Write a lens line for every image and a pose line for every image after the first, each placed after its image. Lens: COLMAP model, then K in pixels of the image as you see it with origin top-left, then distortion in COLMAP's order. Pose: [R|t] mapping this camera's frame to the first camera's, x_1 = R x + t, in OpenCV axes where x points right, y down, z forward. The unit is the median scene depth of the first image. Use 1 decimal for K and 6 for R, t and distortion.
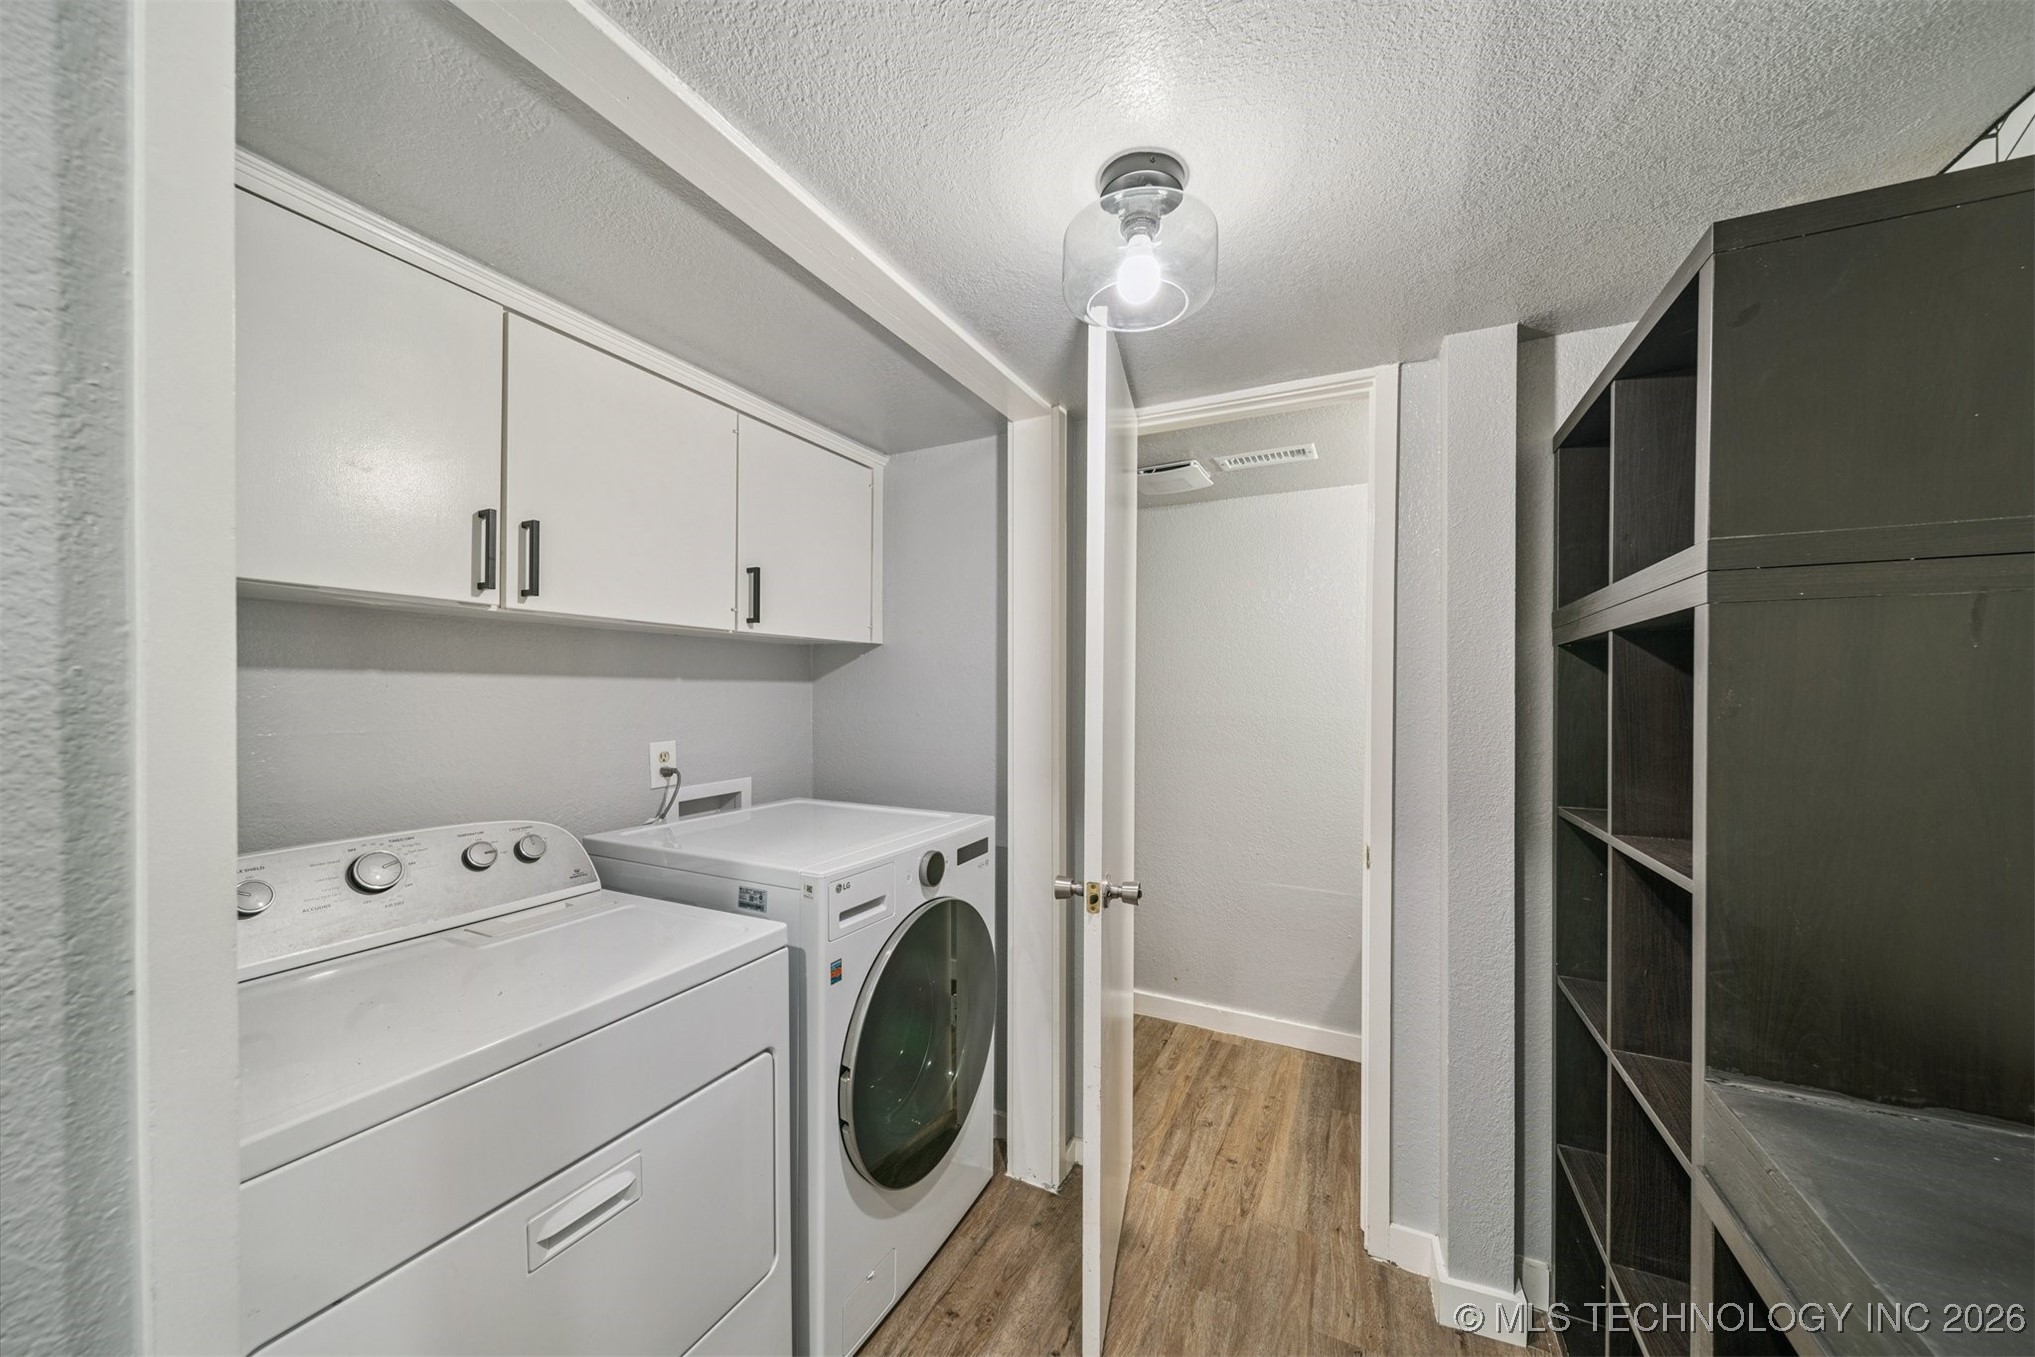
lens RADIAL K [[721.3, 0, 1010.5], [0, 721.3, 688.4], [0, 0, 1]] dist [0.005916, -0.001713]
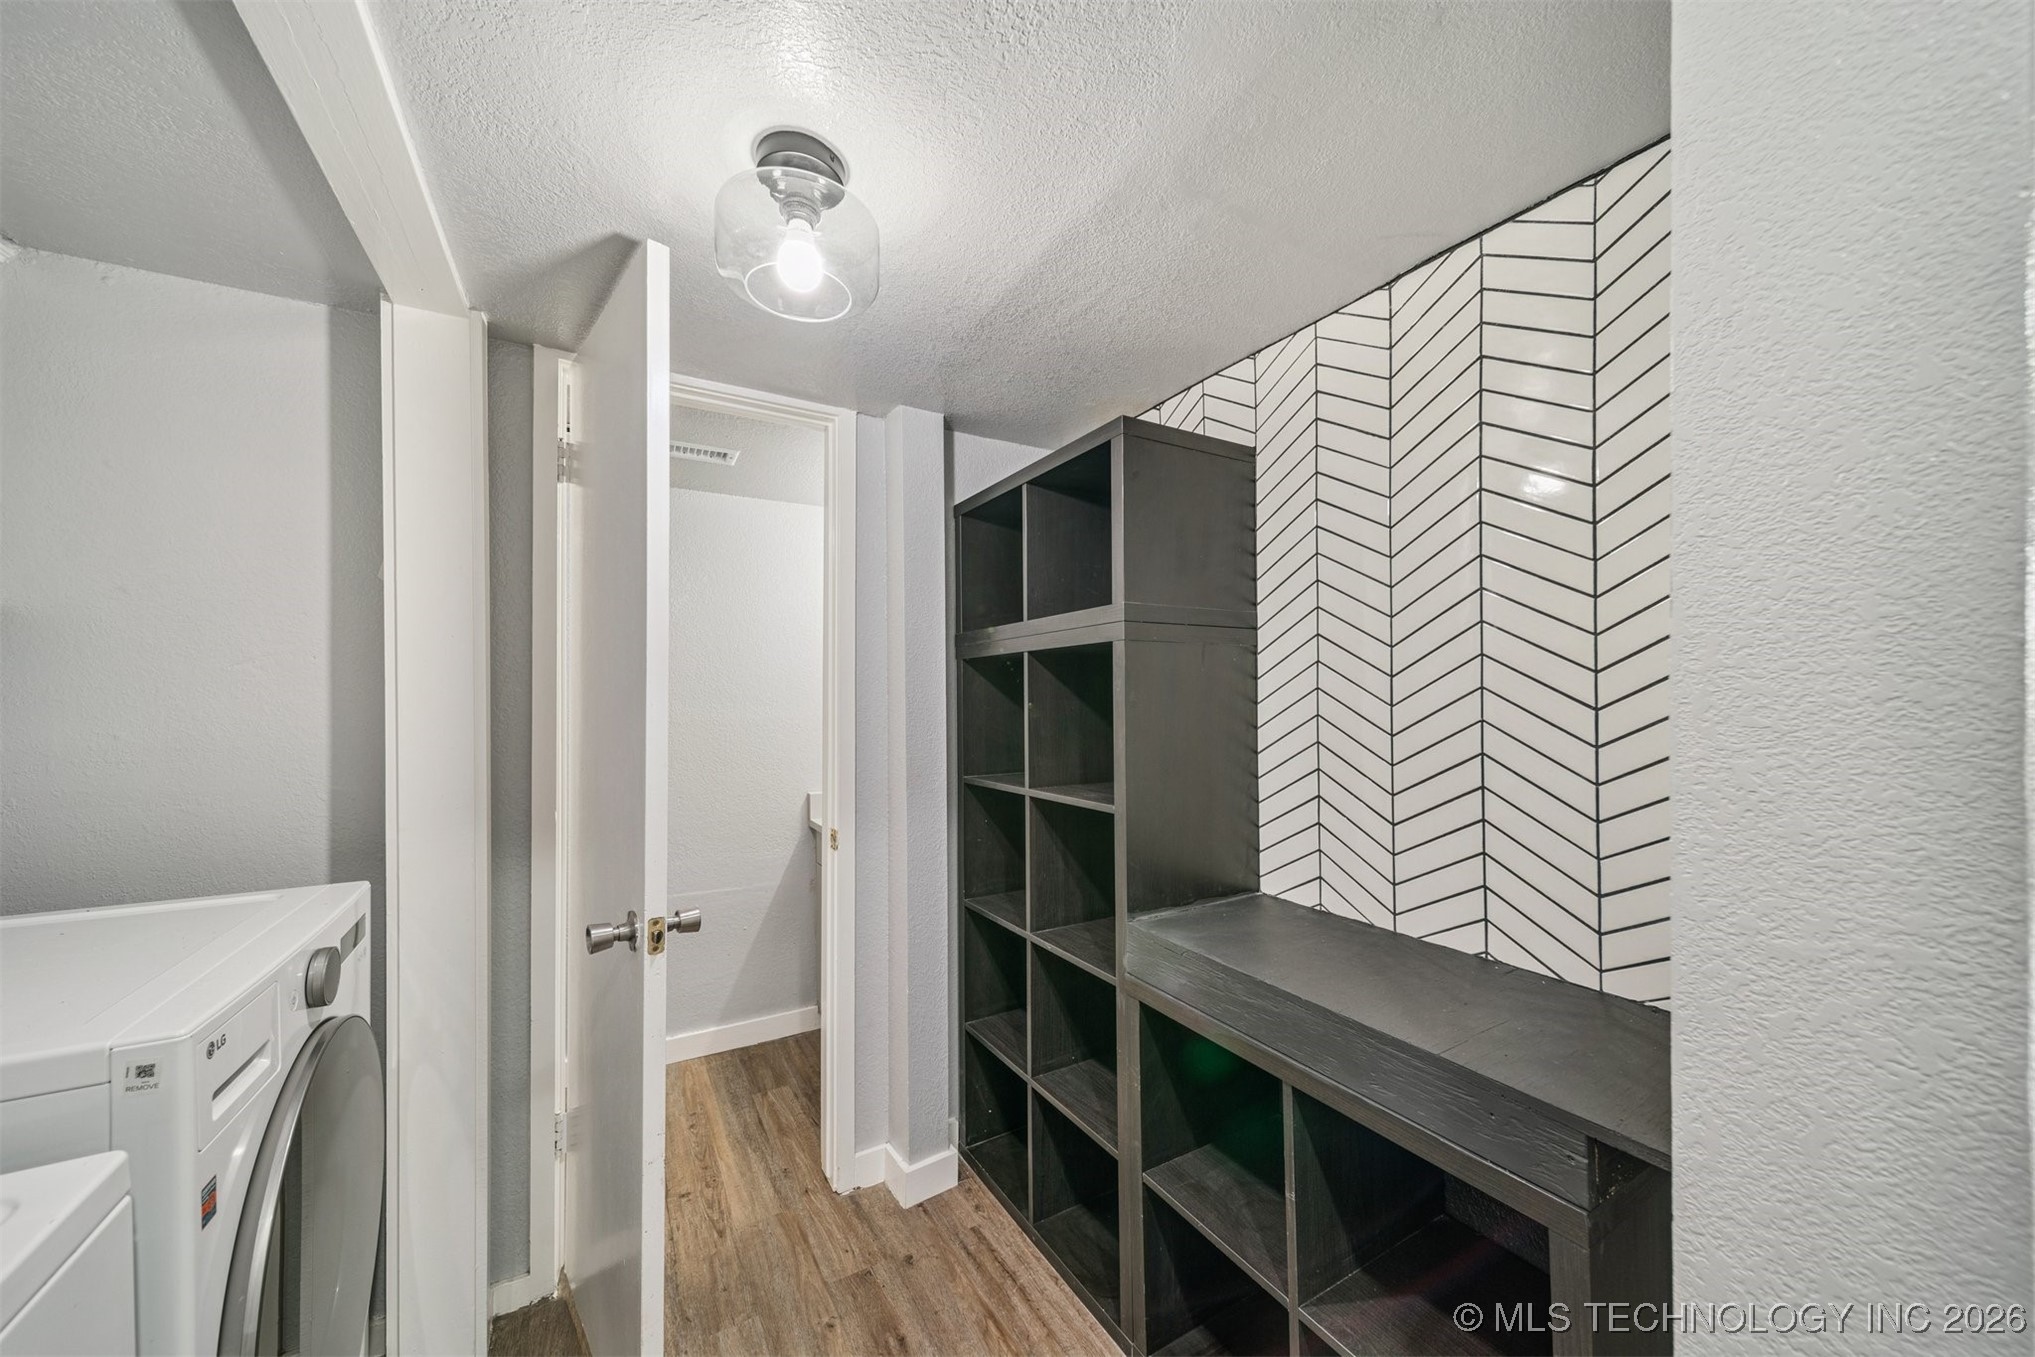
lens RADIAL K [[721.3, 0, 1017.4], [0, 721.3, 689.0], [0, 0, 1]] dist [0.005916, -0.001713]
pose [[0.548266, 0.005742, 0.836285, -0.309530], [-0.001144, 0.999981, -0.006116, 0.004663], [-0.836303, 0.002396, 0.548262, 0.156565]]
